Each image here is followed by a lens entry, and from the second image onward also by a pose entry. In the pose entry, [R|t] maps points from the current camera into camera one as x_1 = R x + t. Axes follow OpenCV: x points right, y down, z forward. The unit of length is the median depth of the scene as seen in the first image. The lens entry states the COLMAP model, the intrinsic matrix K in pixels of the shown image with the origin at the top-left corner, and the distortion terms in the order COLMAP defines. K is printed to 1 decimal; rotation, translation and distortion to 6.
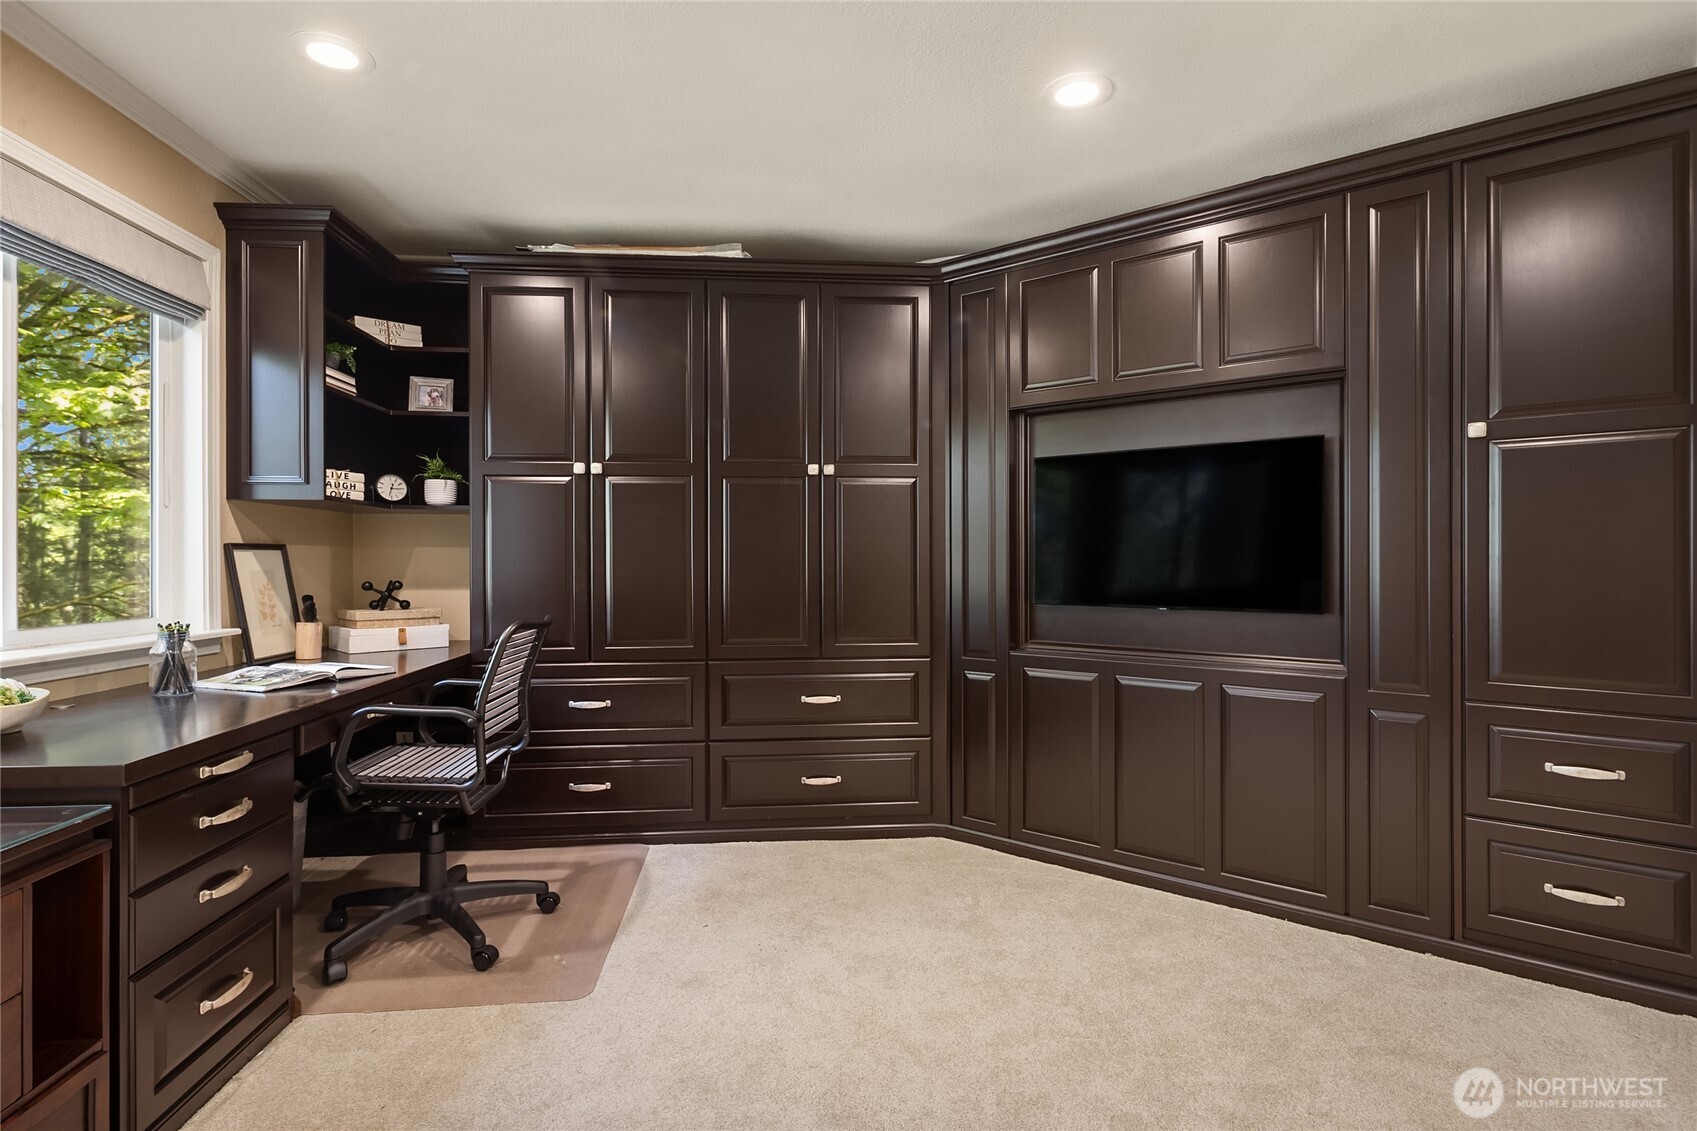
lens RADIAL K [[842.0, 0, 849.6], [0, 842.0, 560.6], [0, 0, 1]] dist [0.001059, -0.001622]
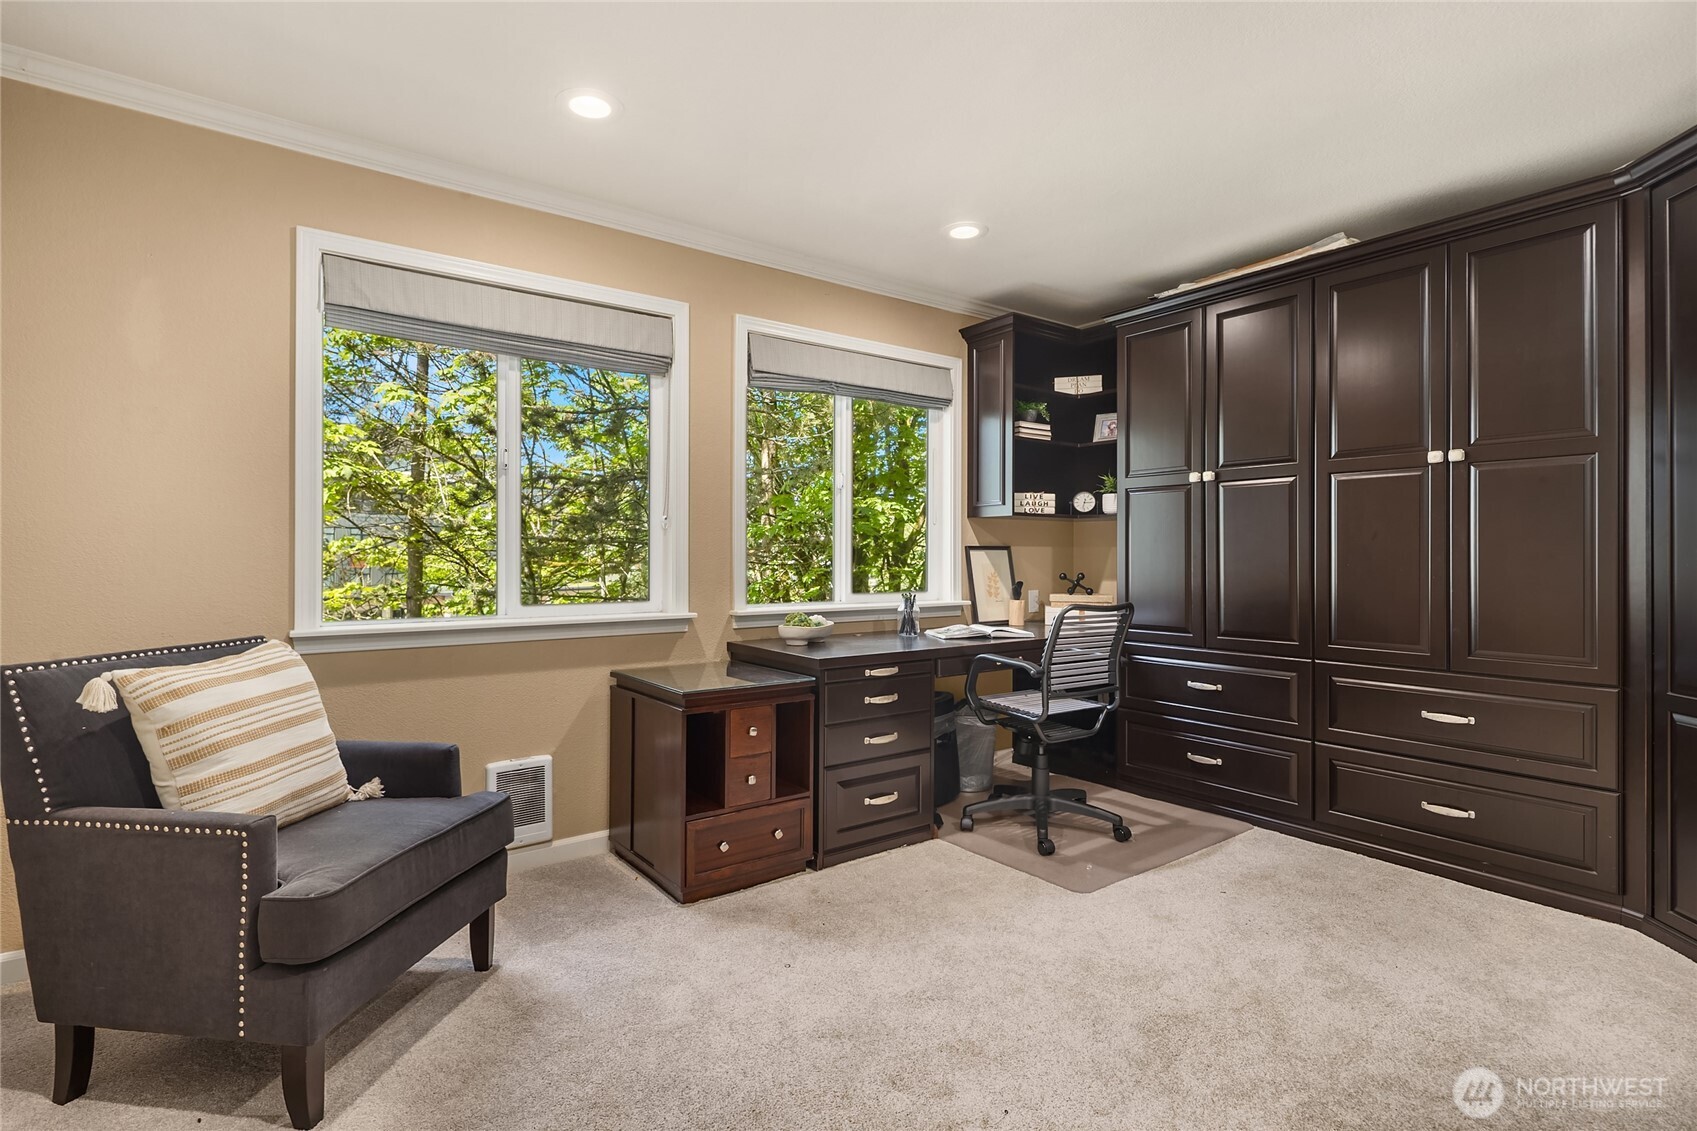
lens RADIAL K [[842.0, 0, 854.9], [0, 842.0, 559.3], [0, 0, 1]] dist [0.001059, -0.001622]
pose [[0.514965, 0.005169, -0.857195, 0.465108], [-0.005138, 0.999982, 0.002943, 0.000504], [0.857196, 0.002888, 0.514983, 0.022187]]
